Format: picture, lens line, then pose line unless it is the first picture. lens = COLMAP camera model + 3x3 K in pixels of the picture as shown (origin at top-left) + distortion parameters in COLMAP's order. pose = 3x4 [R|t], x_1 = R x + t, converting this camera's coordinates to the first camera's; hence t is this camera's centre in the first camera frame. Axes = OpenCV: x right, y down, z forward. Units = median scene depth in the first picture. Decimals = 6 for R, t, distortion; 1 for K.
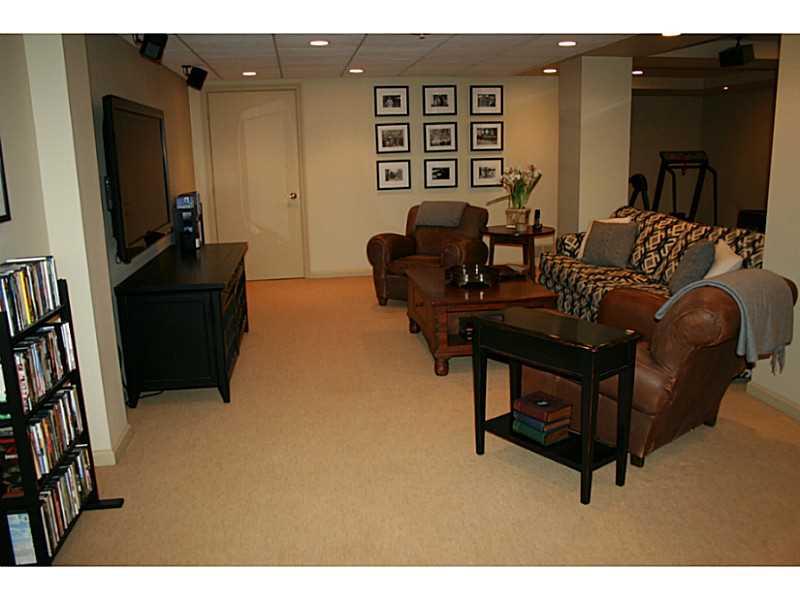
lens RADIAL K [[654.0, 0, 400.0], [0, 654.0, 300.0], [0, 0, 1]] dist [-0.081683, -0.002013]
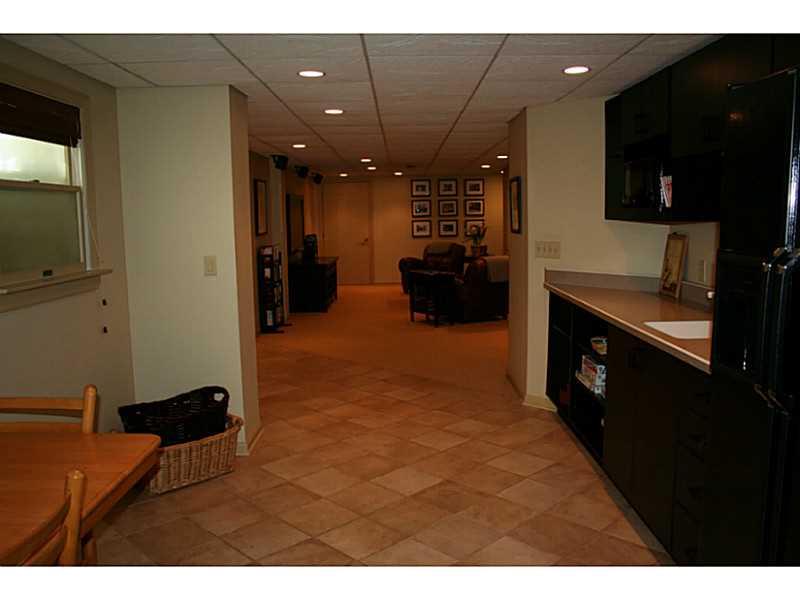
lens RADIAL K [[666.7, 0, 400.0], [0, 666.7, 300.0], [0, 0, 1]] dist [0.000305, 0.000460]
pose [[0.988096, 0.028034, -0.151264, 0.217556], [-0.042049, 0.995030, -0.090265, 0.173857], [0.147982, 0.095551, 0.984363, -0.804778]]
